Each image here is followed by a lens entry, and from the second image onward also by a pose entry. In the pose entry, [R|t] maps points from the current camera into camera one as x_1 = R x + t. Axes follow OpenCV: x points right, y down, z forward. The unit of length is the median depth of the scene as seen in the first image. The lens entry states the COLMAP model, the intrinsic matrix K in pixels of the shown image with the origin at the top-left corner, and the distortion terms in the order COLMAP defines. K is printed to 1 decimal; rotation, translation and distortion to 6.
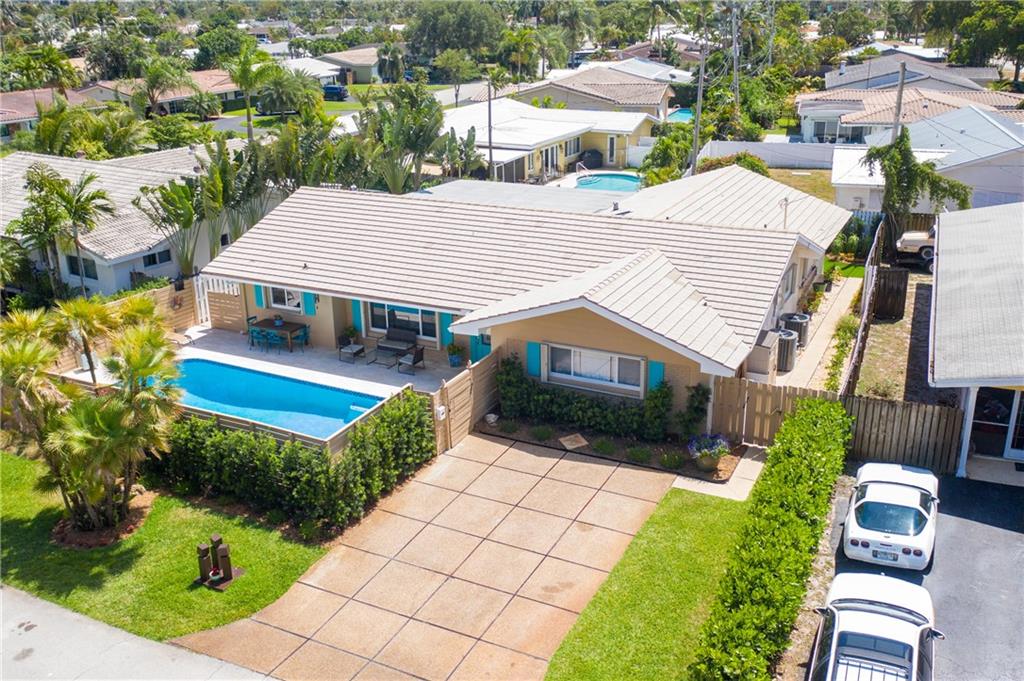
lens RADIAL K [[943.0, 0, 512.0], [0, 943.0, 340.5], [0, 0, 1]] dist [-0.003088, 0.000637]
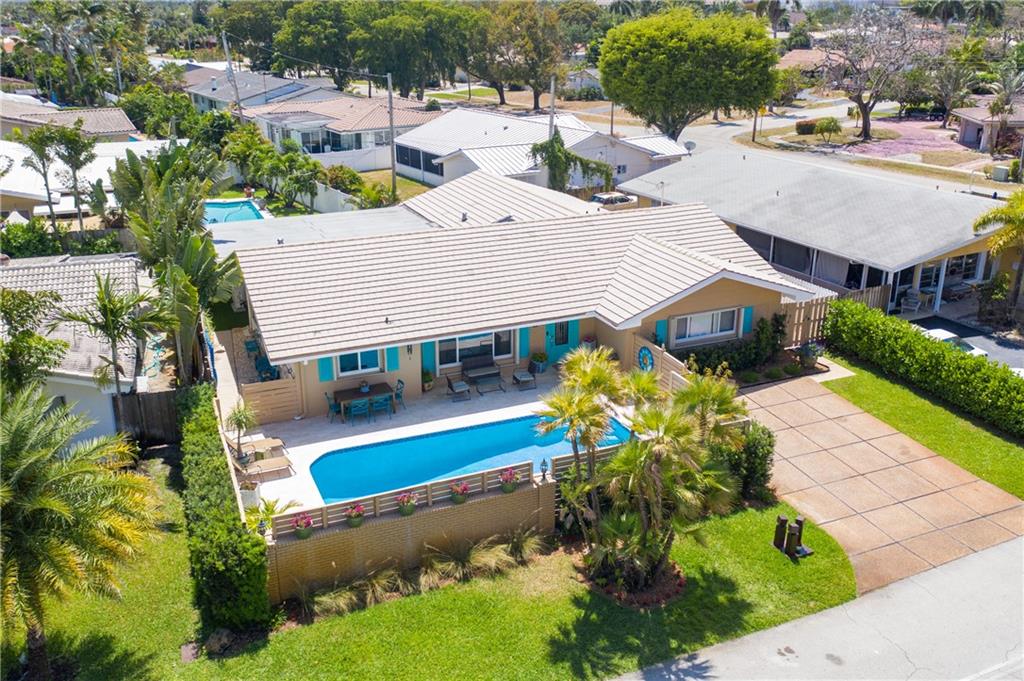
lens RADIAL K [[914.5, 0, 512.0], [0, 914.5, 340.5], [0, 0, 1]] dist [0.004025, -0.004131]
pose [[0.630424, -0.255270, 0.733078, -0.968511], [0.256154, 0.959894, 0.113967, -0.156574], [-0.732769, 0.115933, 0.670529, 0.358103]]
